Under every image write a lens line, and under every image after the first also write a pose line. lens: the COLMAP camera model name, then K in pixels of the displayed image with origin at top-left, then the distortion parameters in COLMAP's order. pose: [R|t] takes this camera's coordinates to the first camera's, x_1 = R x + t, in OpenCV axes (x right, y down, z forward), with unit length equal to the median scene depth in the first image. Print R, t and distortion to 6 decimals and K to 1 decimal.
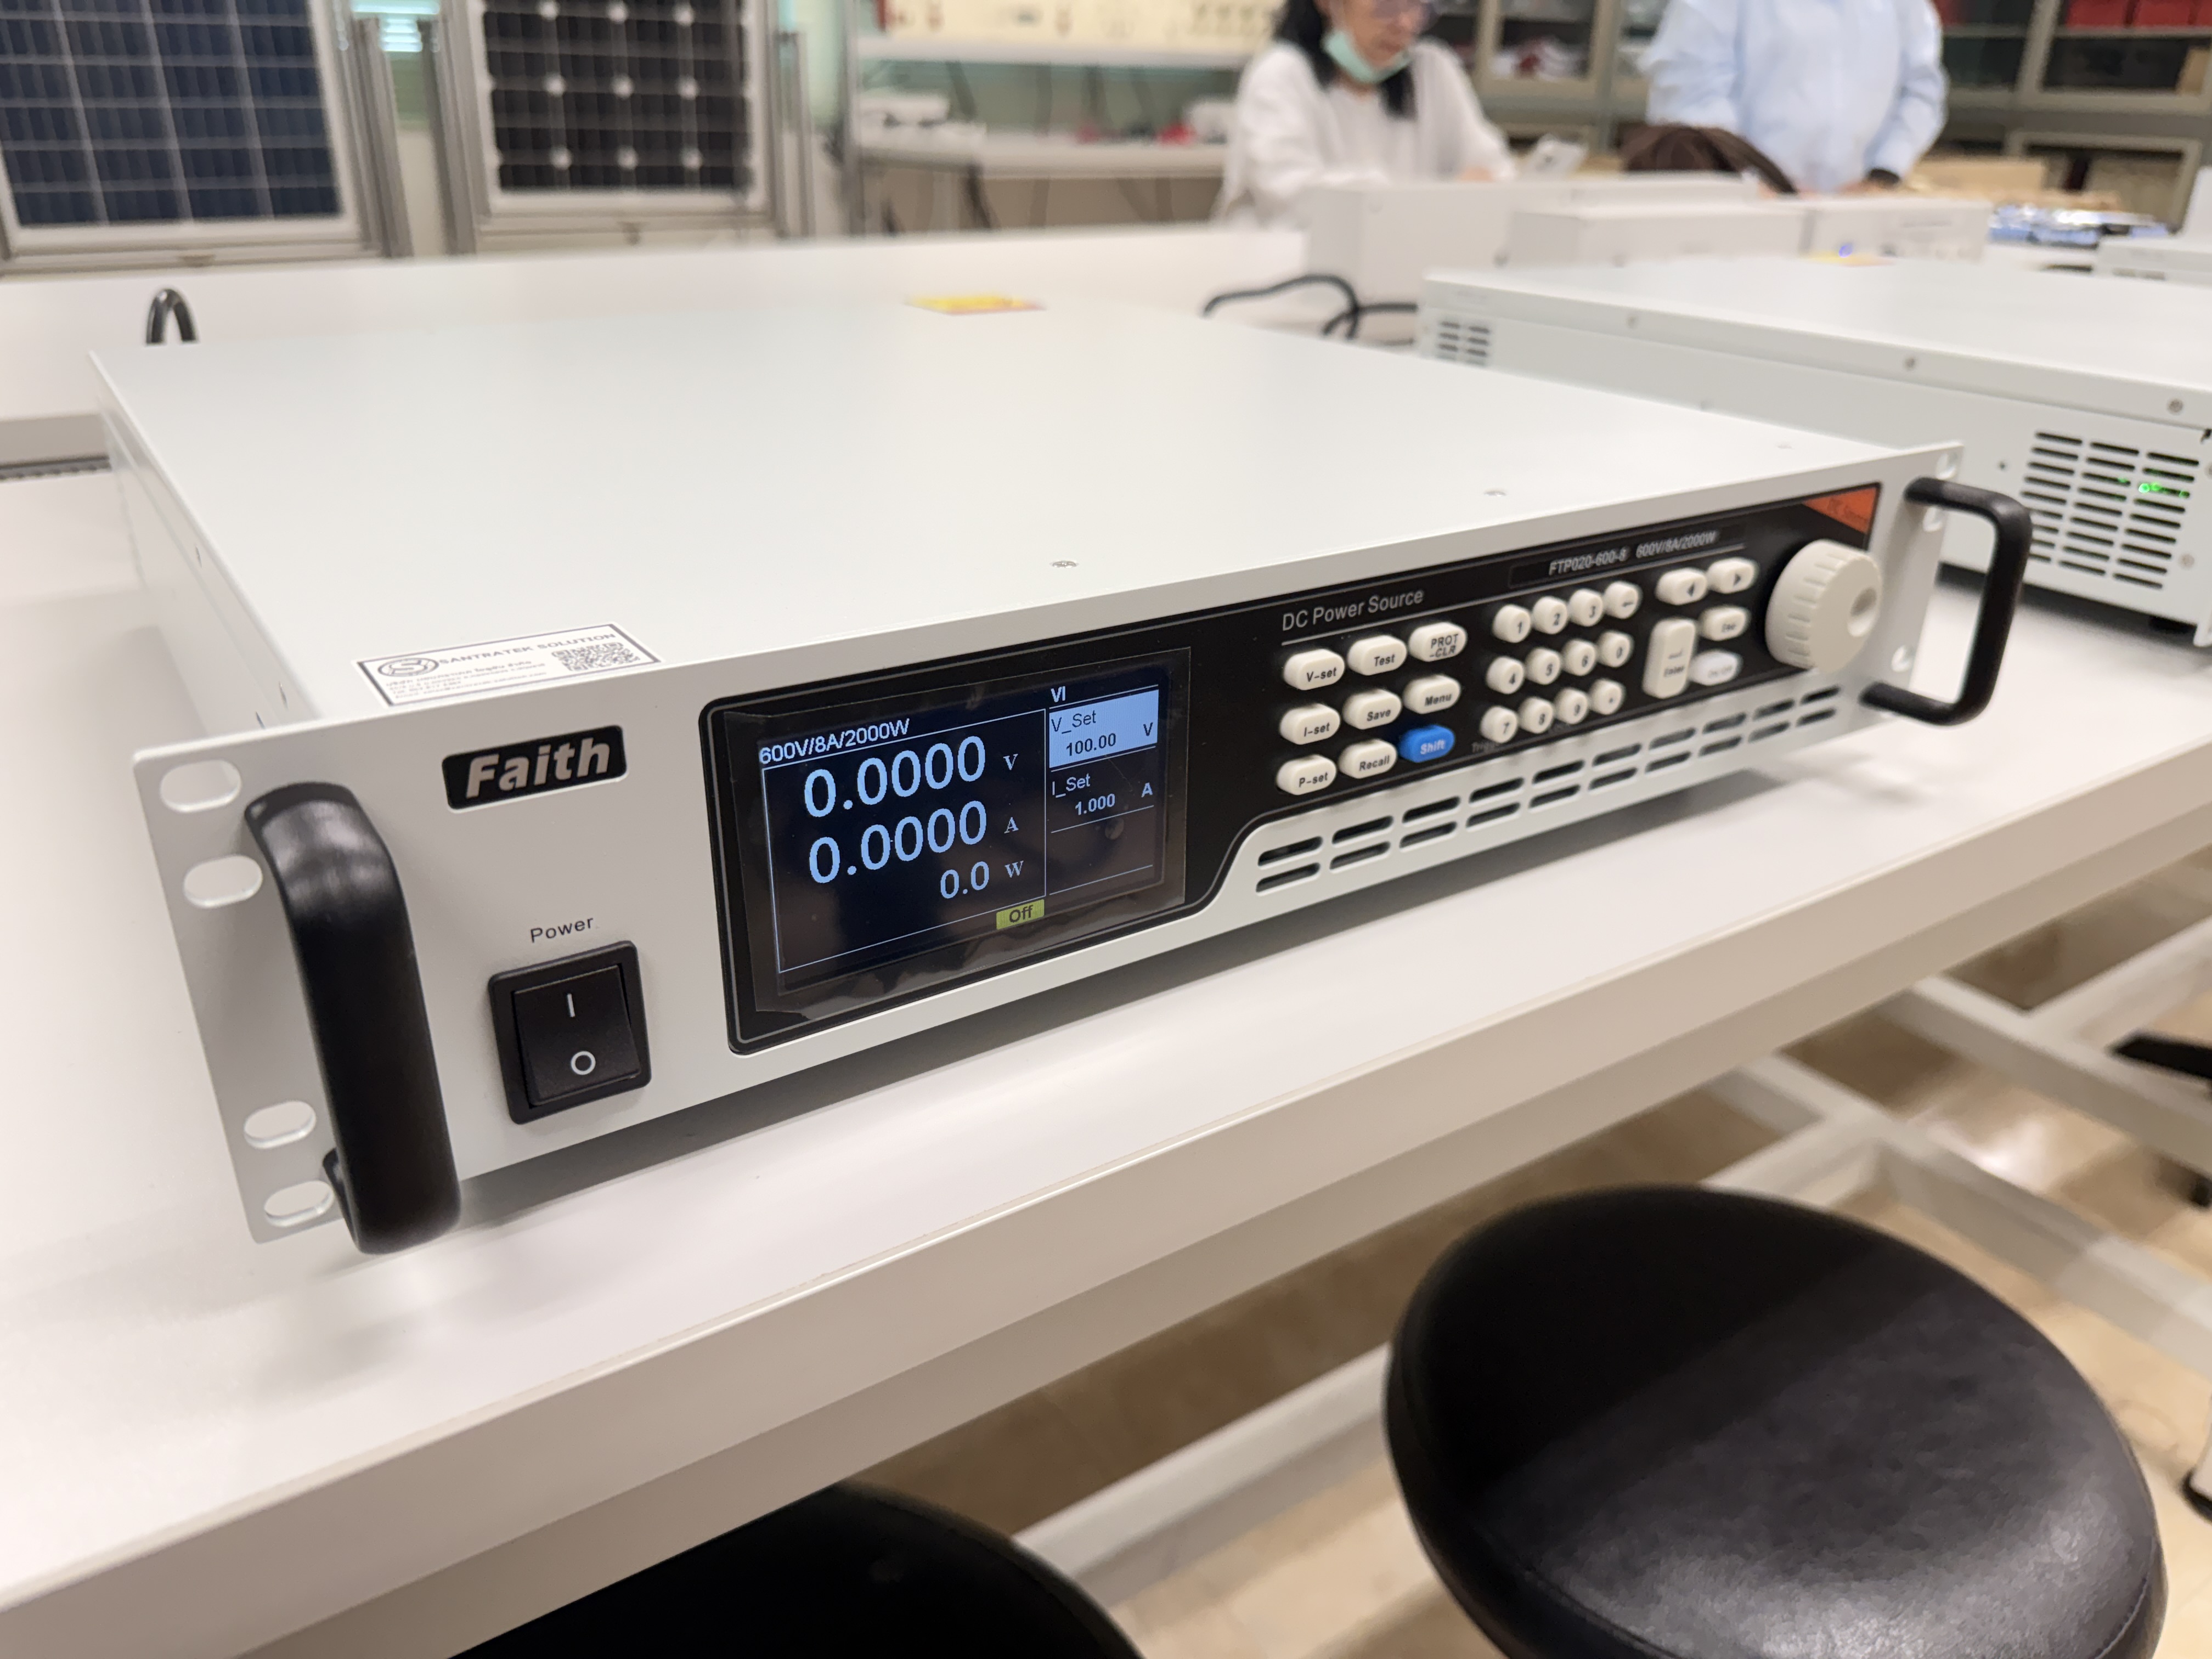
lens RADIAL K [[1560.5, 0, 1106.0], [0, 1560.5, 829.5], [0, 0, 1]] dist [0.138311, -0.173114]
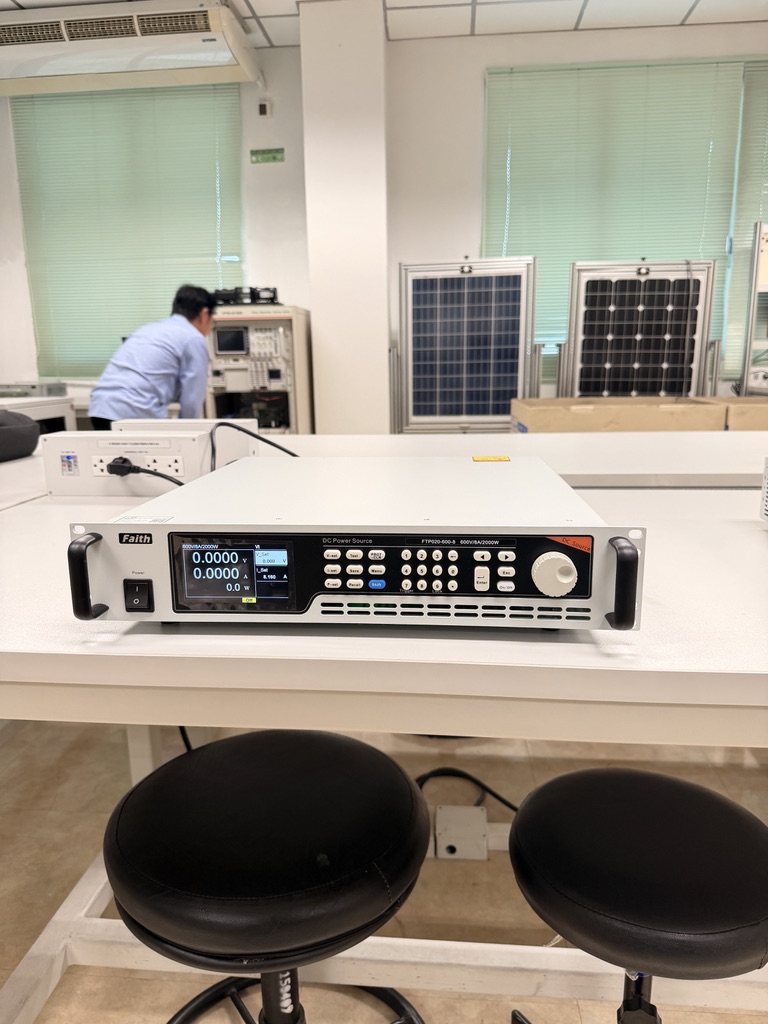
lens RADIAL K [[722.4, 0, 384.0], [0, 722.4, 512.0], [0, 0, 1]] dist [0.138311, -0.173114]
pose [[0.786924, 0.102467, -0.608483, 1.297769], [-0.238038, 0.960197, -0.146148, 0.025424], [0.569288, 0.259849, 0.779993, -0.321504]]
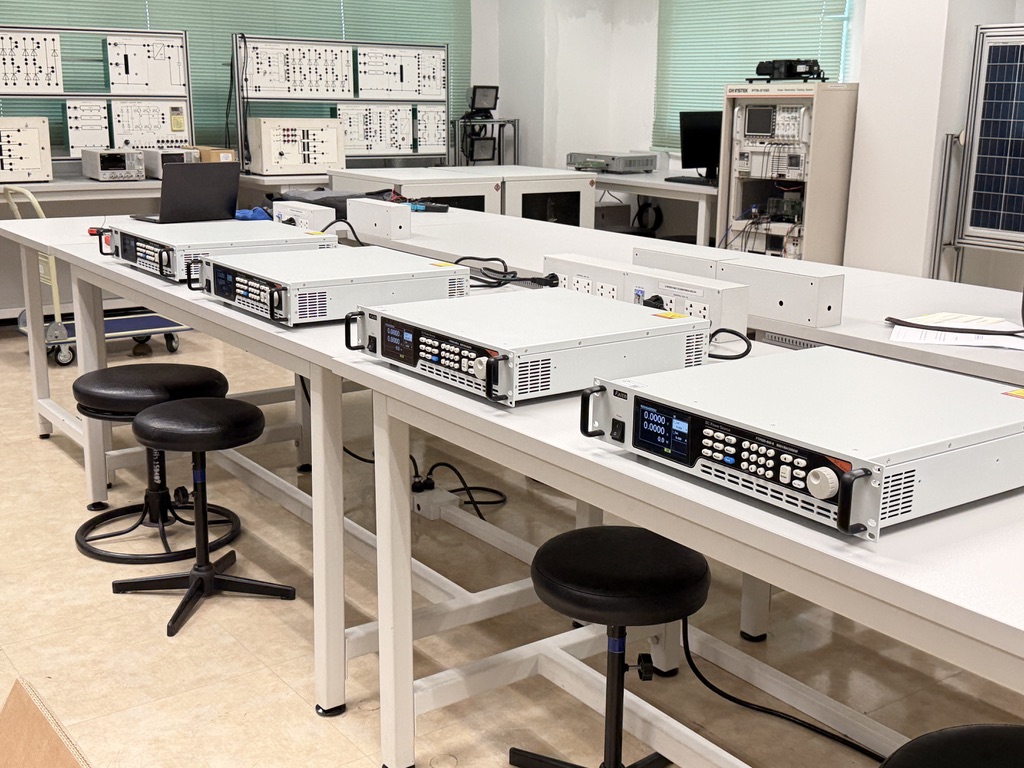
lens RADIAL K [[1240.2, 0, 512.0], [0, 1240.2, 384.0], [0, 0, 1]] dist [0.162531, 0.001976]
pose [[0.047313, 0.222753, -0.973726, 4.427777], [-0.437576, 0.880927, 0.180263, -0.756882], [0.897936, 0.417550, 0.139151, -0.320479]]
